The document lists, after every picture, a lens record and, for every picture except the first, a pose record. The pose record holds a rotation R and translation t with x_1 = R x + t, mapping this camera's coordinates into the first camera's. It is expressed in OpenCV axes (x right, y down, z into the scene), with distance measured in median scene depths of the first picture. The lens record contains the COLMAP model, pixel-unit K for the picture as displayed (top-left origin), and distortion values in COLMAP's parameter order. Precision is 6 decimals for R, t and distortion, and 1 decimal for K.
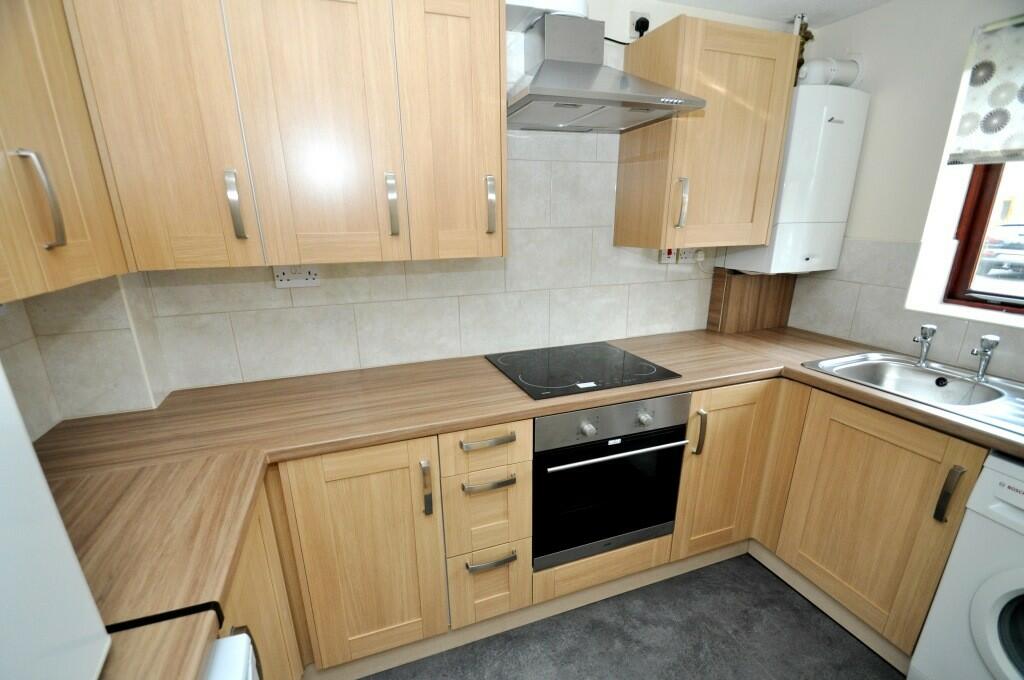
lens RADIAL K [[450.3, 0, 512.3], [0, 450.3, 361.4], [0, 0, 1]] dist [0.001523, 0.000029]
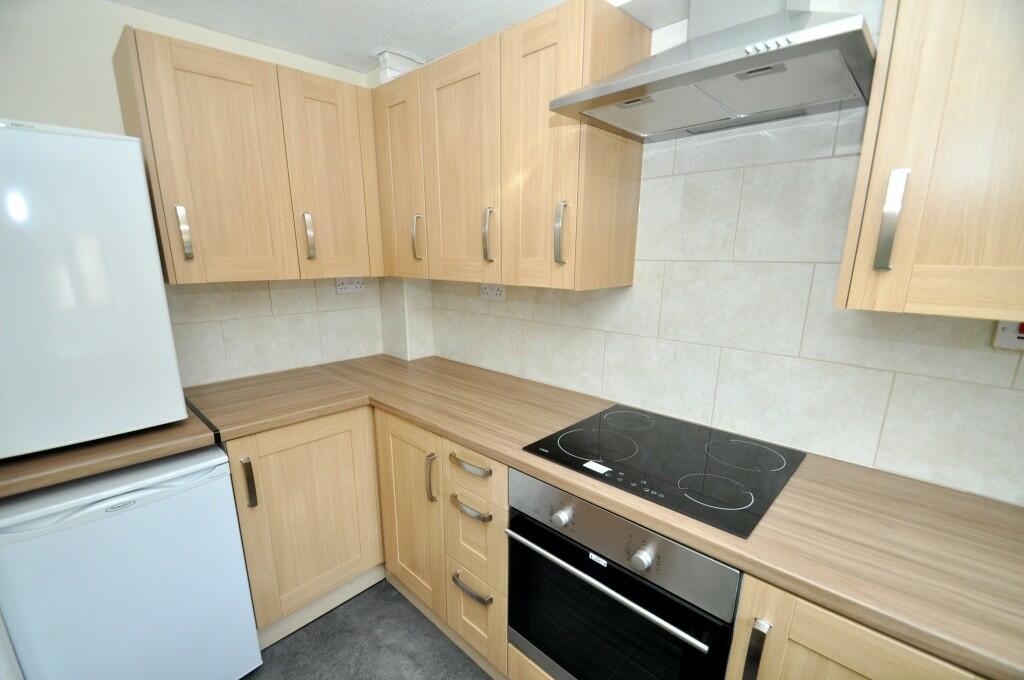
lens RADIAL K [[450.3, 0, 512.3], [0, 450.3, 361.4], [0, 0, 1]] dist [0.001523, 0.000029]
pose [[0.433497, 0.225063, -0.872598, 0.700048], [-0.278514, 0.954365, 0.107790, -0.152894], [0.857036, 0.196304, 0.476397, 0.479783]]
